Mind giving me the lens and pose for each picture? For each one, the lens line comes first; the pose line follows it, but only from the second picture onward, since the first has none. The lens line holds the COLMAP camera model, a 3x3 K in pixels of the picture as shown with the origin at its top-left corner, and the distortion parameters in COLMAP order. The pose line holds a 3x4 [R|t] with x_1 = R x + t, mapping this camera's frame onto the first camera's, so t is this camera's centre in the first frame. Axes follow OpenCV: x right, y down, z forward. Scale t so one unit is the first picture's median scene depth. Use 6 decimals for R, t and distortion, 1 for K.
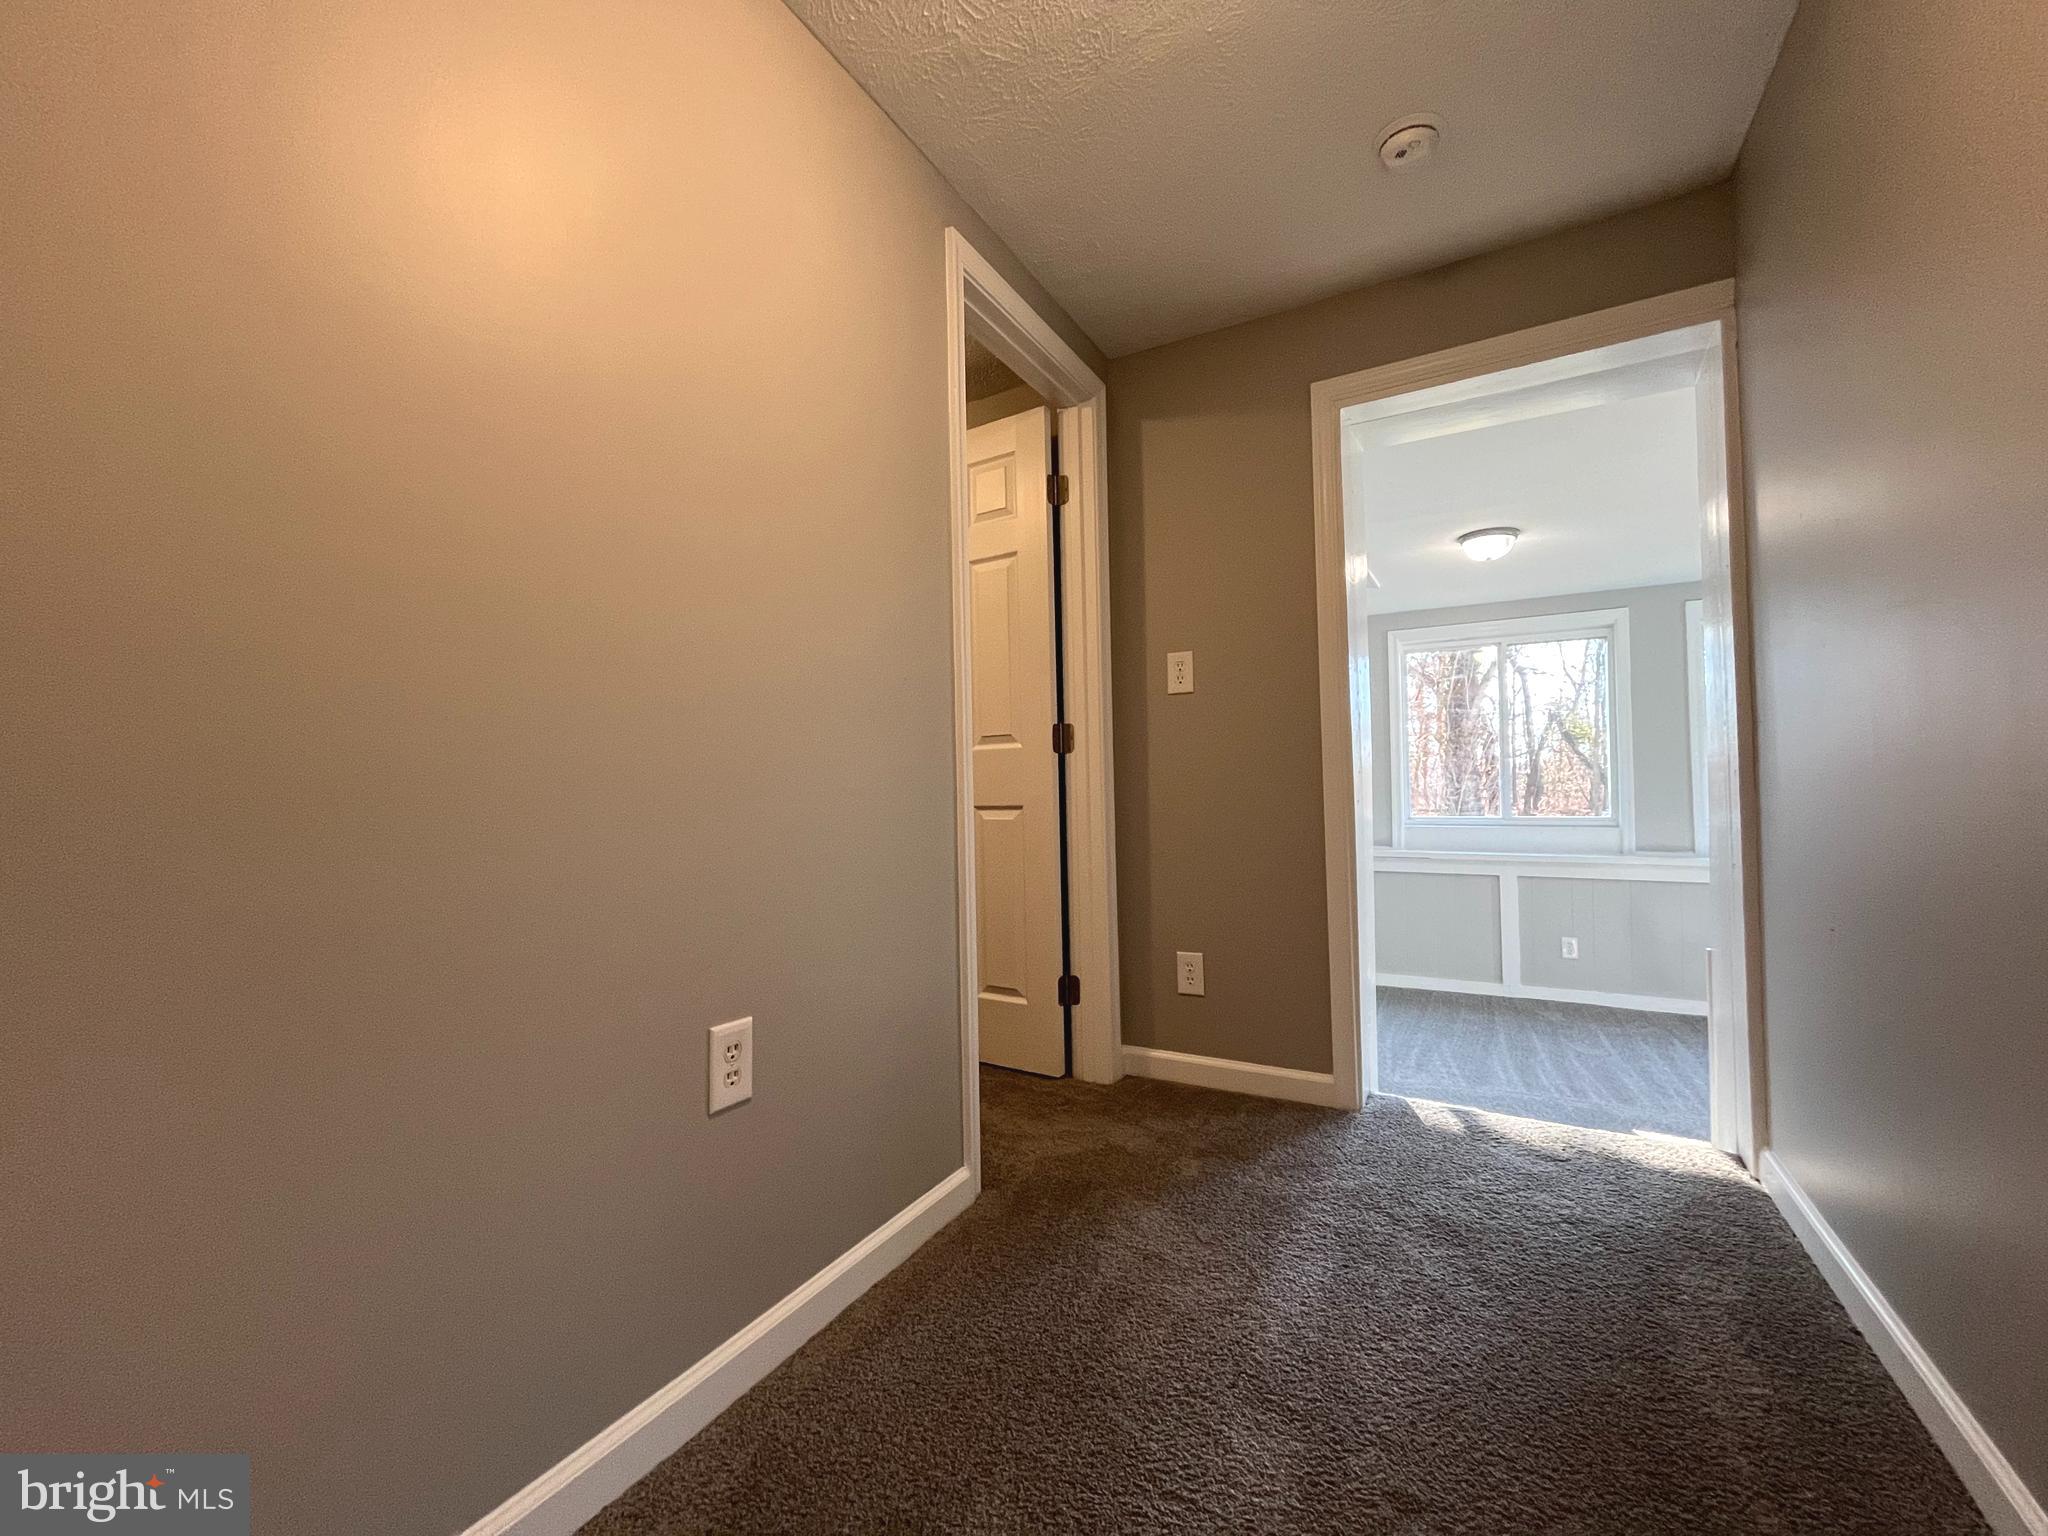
lens RADIAL K [[826.6, 0, 1024.0], [0, 826.6, 768.0], [0, 0, 1]] dist [-0.001387, -0.000594]
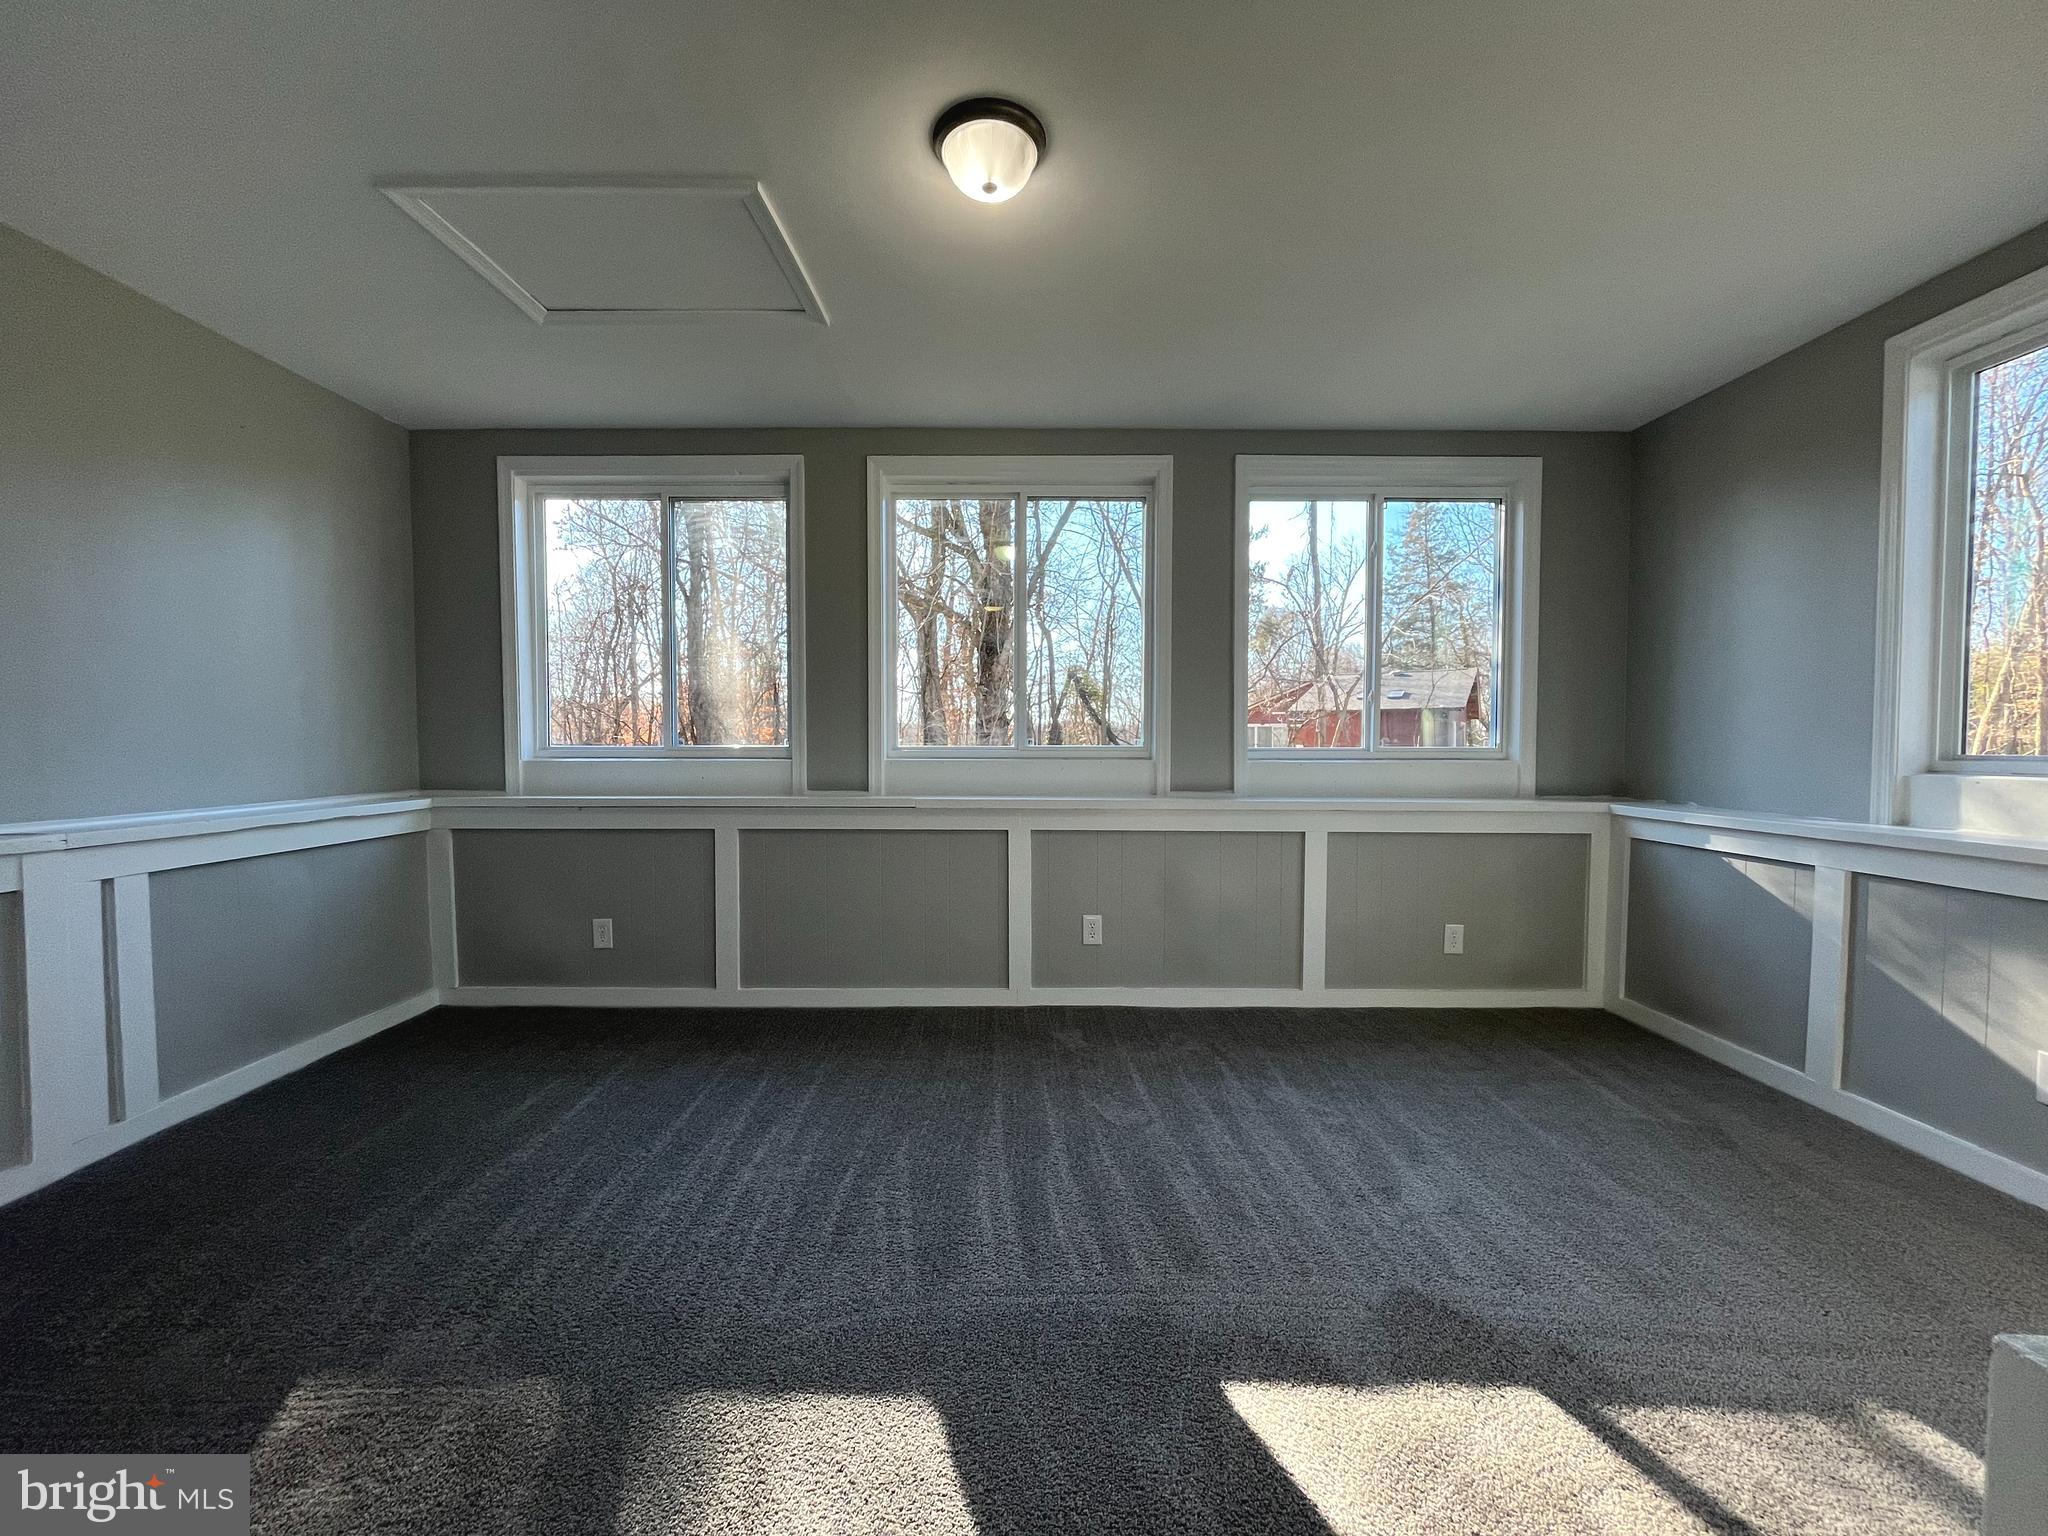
lens RADIAL K [[826.6, 0, 1024.0], [0, 826.6, 768.0], [0, 0, 1]] dist [-0.001387, -0.000594]
pose [[0.869908, -0.003090, 0.493205, 0.260361], [-0.023789, 0.998554, 0.048217, 0.047365], [-0.492640, -0.053677, 0.868576, 0.420253]]
